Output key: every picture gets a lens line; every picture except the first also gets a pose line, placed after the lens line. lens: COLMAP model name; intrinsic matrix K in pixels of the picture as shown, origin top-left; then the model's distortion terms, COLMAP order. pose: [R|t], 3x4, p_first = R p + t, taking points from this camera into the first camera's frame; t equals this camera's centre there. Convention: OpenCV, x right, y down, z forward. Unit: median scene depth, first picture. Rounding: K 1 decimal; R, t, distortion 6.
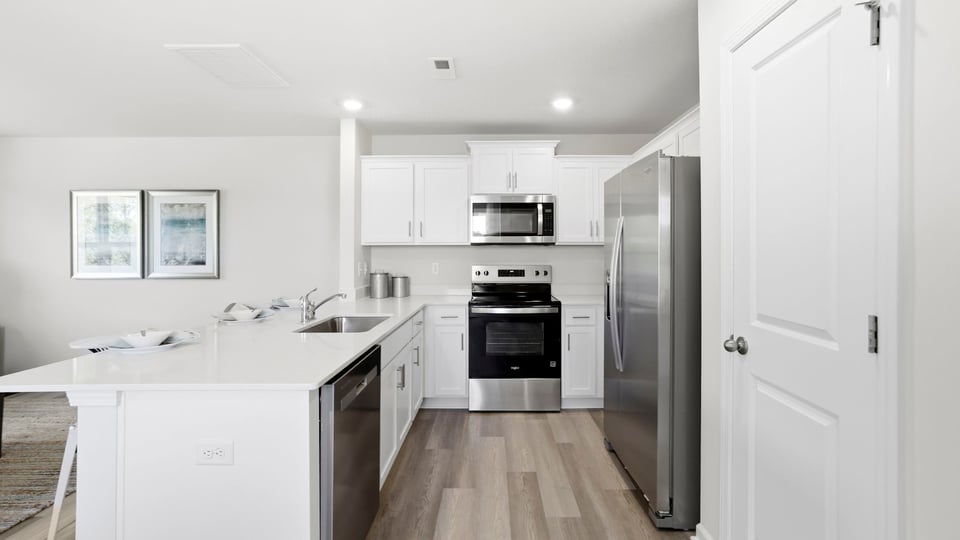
lens RADIAL K [[425.7, 0, 480.6], [0, 425.7, 245.0], [0, 0, 1]] dist [0.009652, 0.000273]
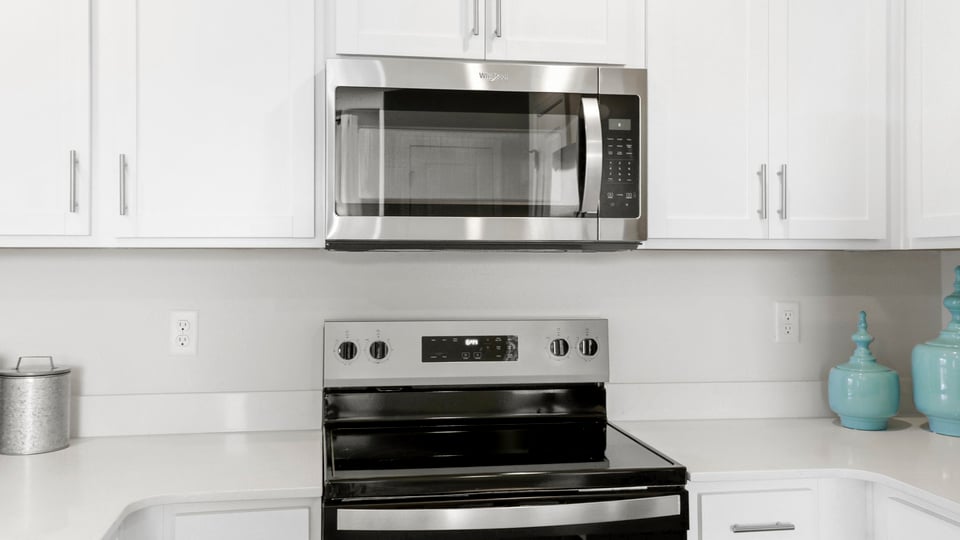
lens RADIAL K [[921.8, 0, 478.1], [0, 921.8, 229.1], [0, 0, 1]] dist [0.039480, -0.000662]
pose [[0.980238, 0.008876, 0.197622, -0.041772], [-0.008116, 0.999956, -0.004653, -0.009058], [-0.197655, 0.002957, 0.980267, 0.408752]]
